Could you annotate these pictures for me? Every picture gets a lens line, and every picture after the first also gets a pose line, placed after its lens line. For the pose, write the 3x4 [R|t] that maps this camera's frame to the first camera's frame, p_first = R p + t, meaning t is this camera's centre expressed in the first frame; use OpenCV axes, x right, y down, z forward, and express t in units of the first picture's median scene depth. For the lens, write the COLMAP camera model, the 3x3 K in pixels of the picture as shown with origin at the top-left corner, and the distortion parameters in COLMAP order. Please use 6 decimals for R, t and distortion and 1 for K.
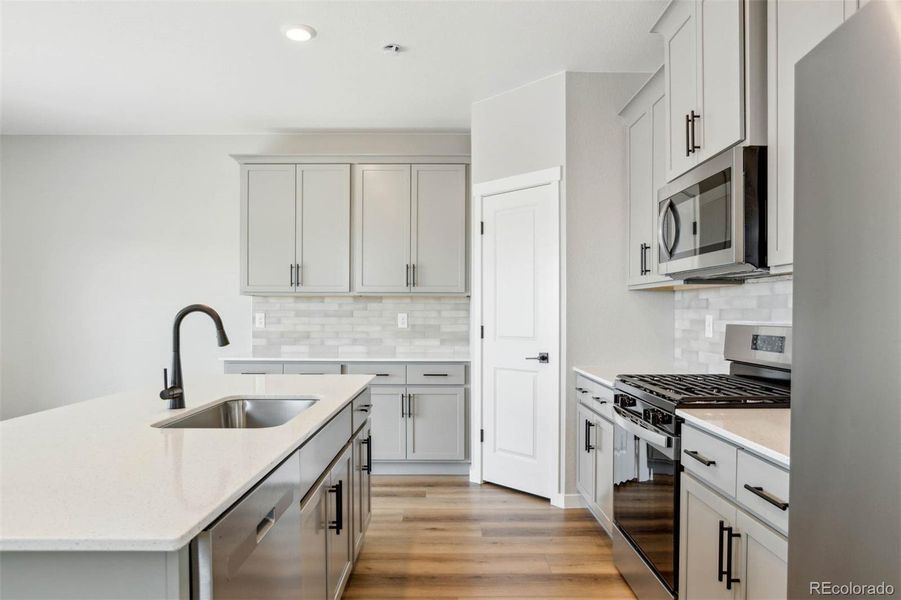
lens RADIAL K [[585.9, 0, 447.4], [0, 585.9, 321.5], [0, 0, 1]] dist [-0.035804, -0.000039]
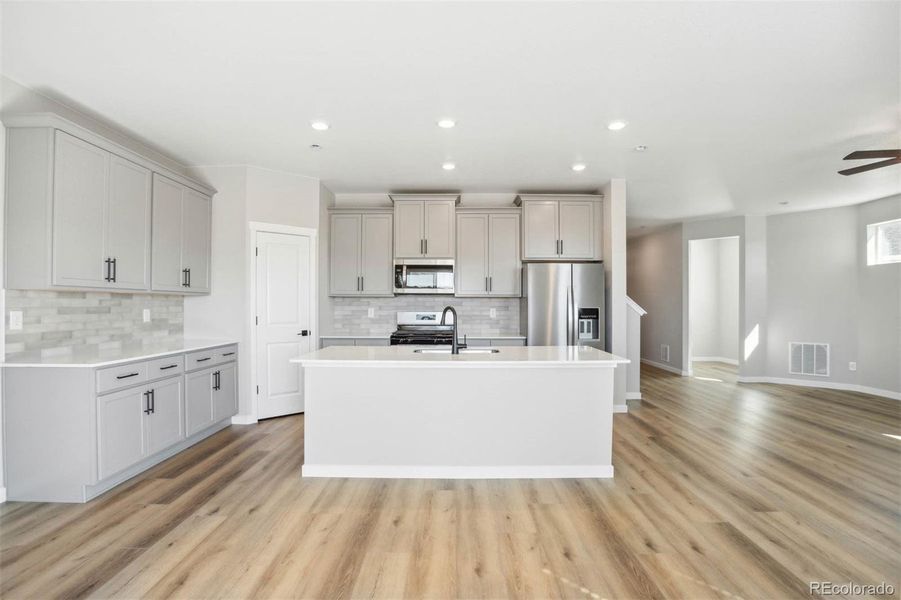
lens RADIAL K [[432.9, 0, 450.5], [0, 432.9, 300.0], [0, 0, 1]] dist [-0.069865, 0.023627]
pose [[0.018280, 0.008095, 0.999800, -0.985421], [0.013533, 0.999874, -0.008343, -0.018998], [-0.999741, 0.013683, 0.018168, 0.461052]]
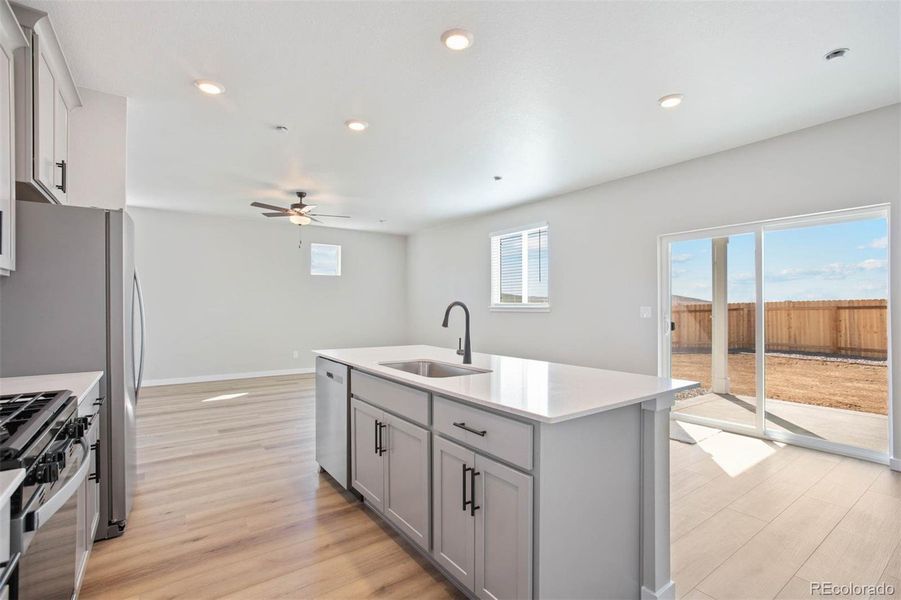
lens RADIAL K [[424.9, 0, 448.8], [0, 424.9, 308.6], [0, 0, 1]] dist [-0.002928, -0.000045]
pose [[-0.820419, 0.002624, -0.571756, 0.135897], [-0.007860, 0.999843, 0.015868, -0.013521], [0.571708, 0.017512, -0.820270, 0.932484]]
